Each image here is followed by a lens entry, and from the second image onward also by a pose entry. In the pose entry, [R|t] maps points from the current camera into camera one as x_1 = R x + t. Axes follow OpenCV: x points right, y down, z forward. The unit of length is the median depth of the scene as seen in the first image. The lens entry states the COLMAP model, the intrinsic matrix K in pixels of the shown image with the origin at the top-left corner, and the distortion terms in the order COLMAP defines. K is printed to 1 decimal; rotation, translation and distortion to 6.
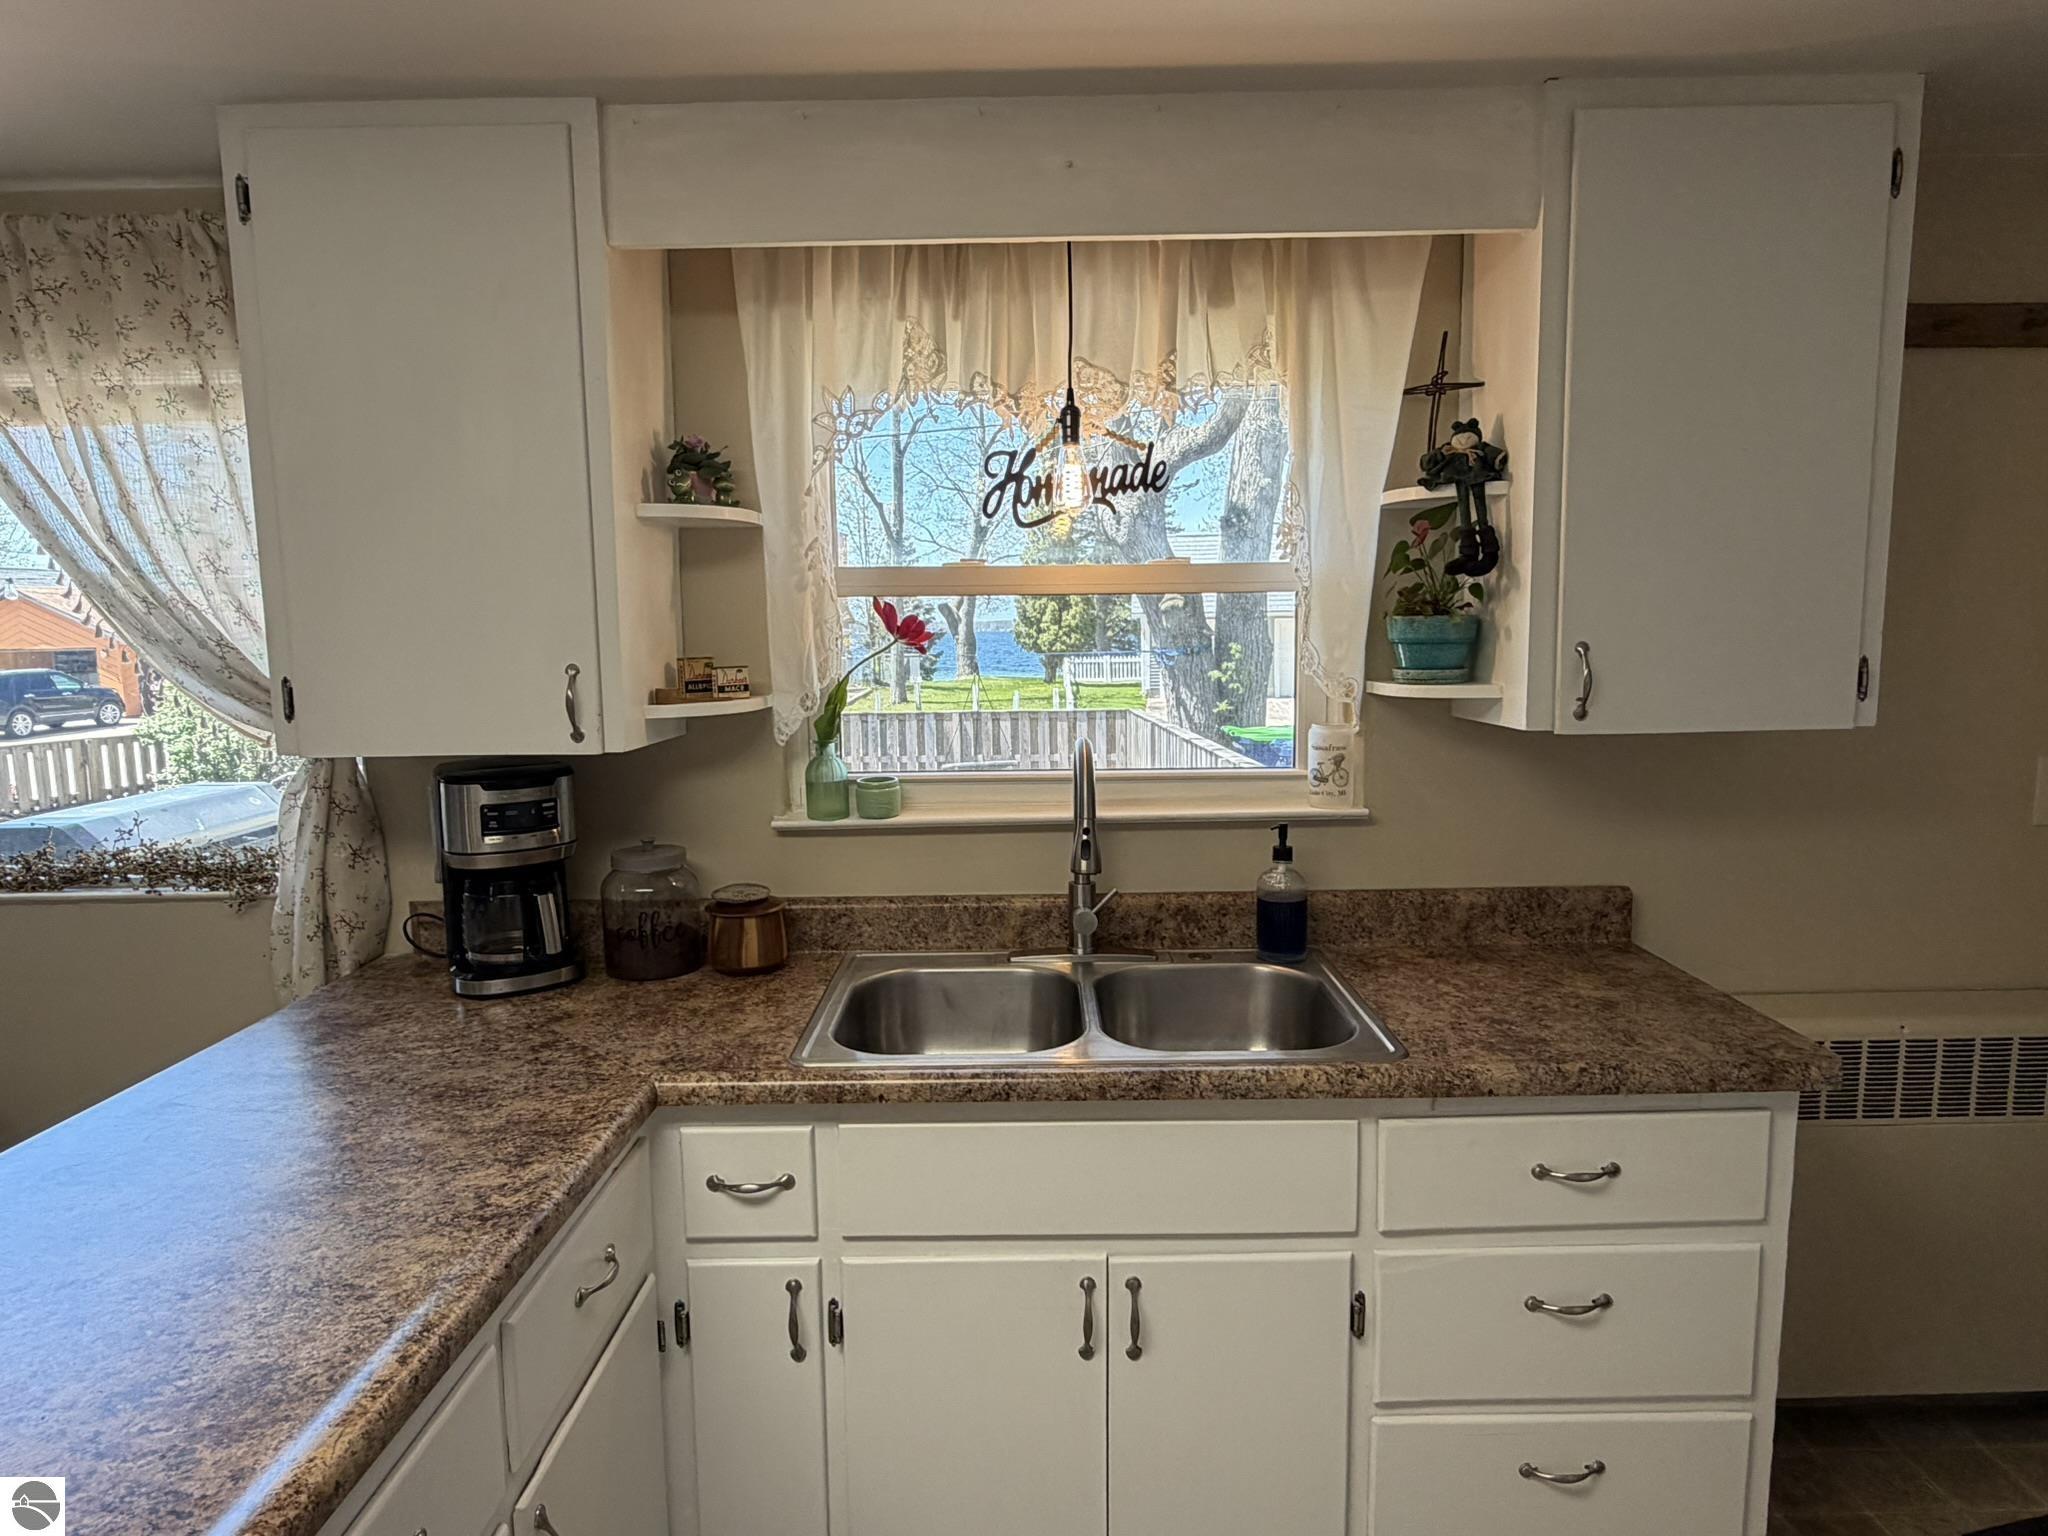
lens RADIAL K [[1235.4, 0, 1012.6], [0, 1235.4, 777.6], [0, 0, 1]] dist [0.002973, -0.001848]
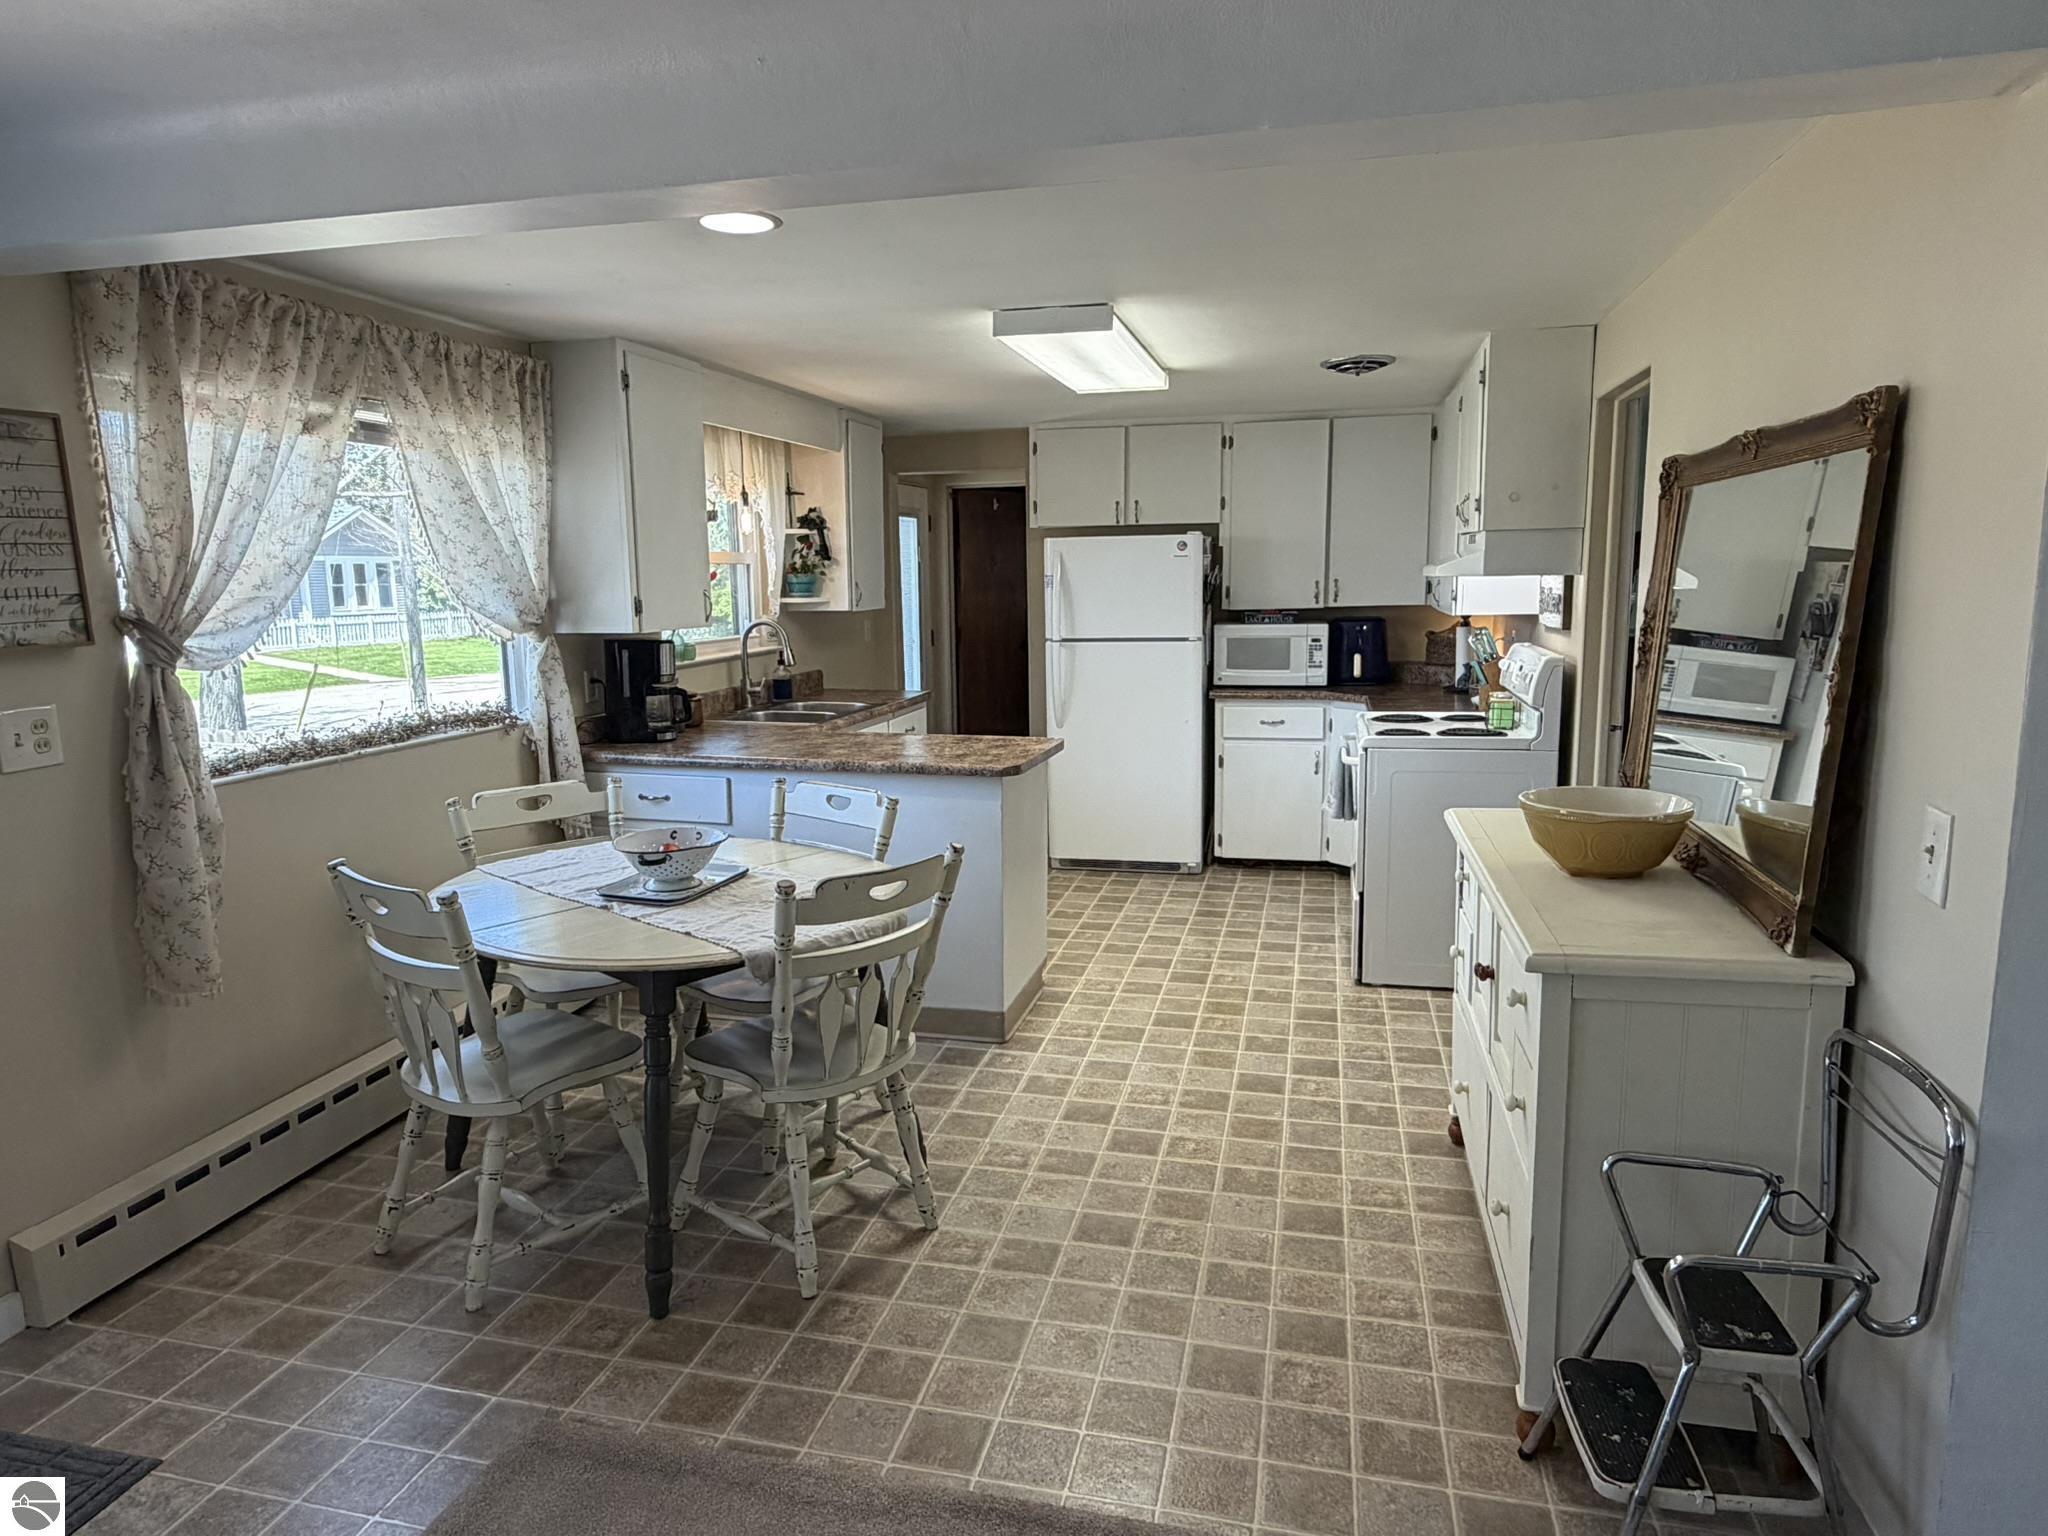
lens RADIAL K [[1235.4, 0, 1001.7], [0, 1235.4, 773.2], [0, 0, 1]] dist [0.002973, -0.001848]
pose [[0.252172, -0.143338, 0.957007, -2.203145], [0.127488, 0.985269, 0.113978, 0.052730], [-0.959248, 0.093265, 0.266732, -0.151936]]
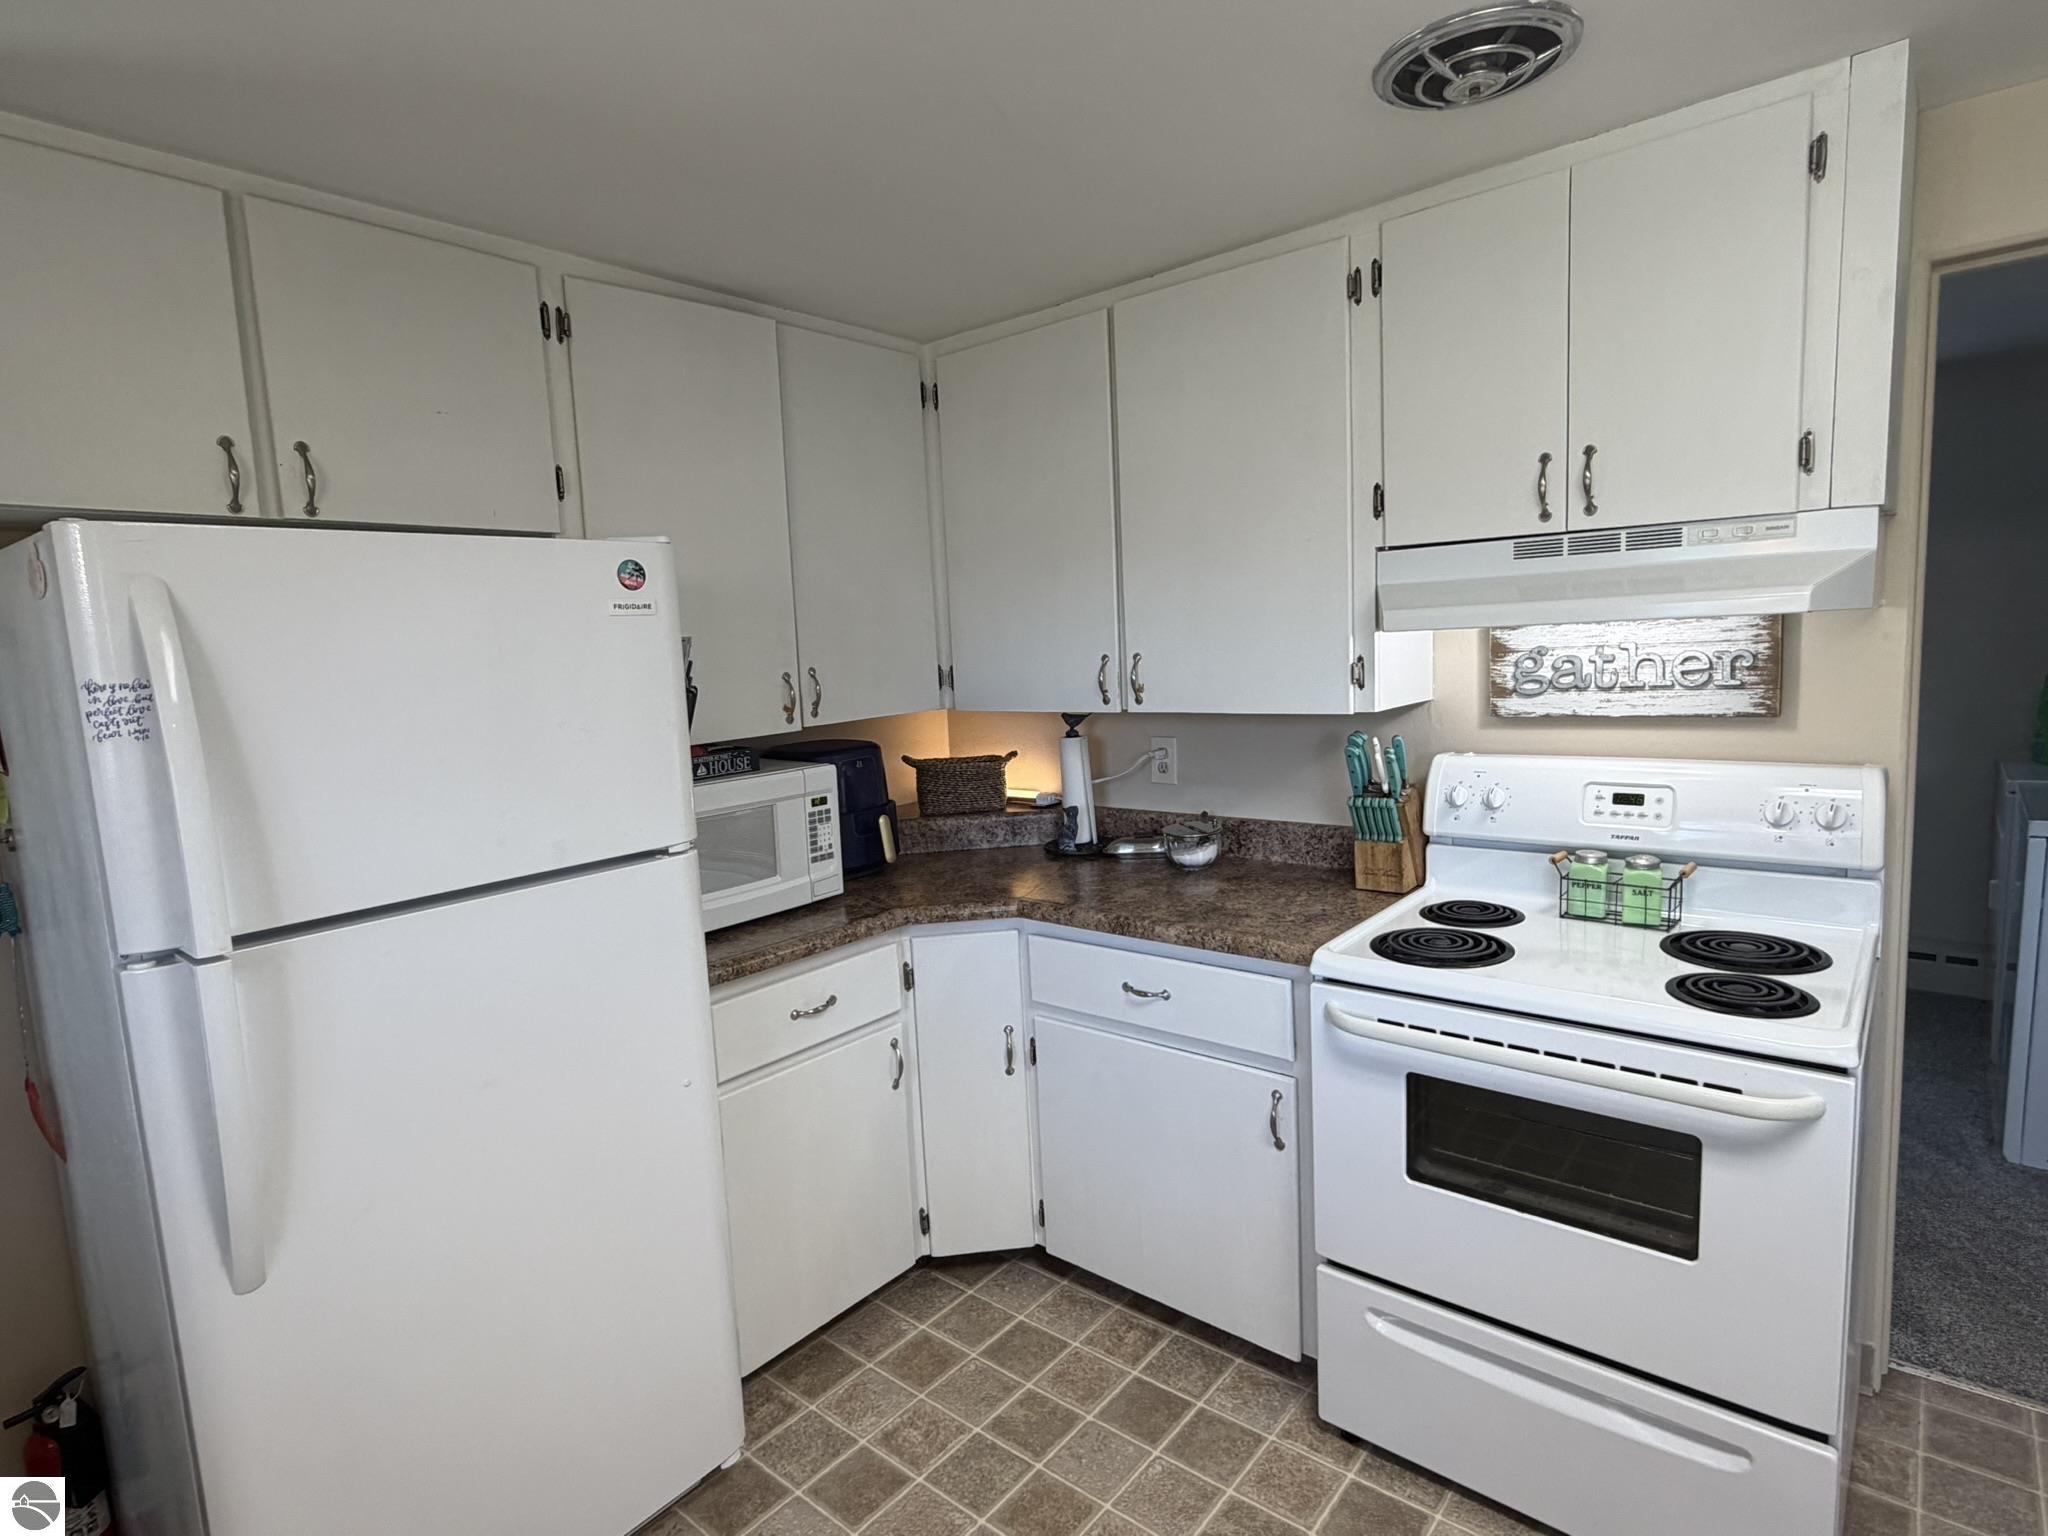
lens RADIAL K [[1065.9, 0, 1007.8], [0, 1065.9, 774.2], [0, 0, 1]] dist [0.004349, -0.000593]
pose [[-0.759253, -0.023173, 0.650383, -0.174986], [0.140854, 0.969827, 0.198987, -0.053352], [-0.635370, 0.242691, -0.733080, 0.558938]]
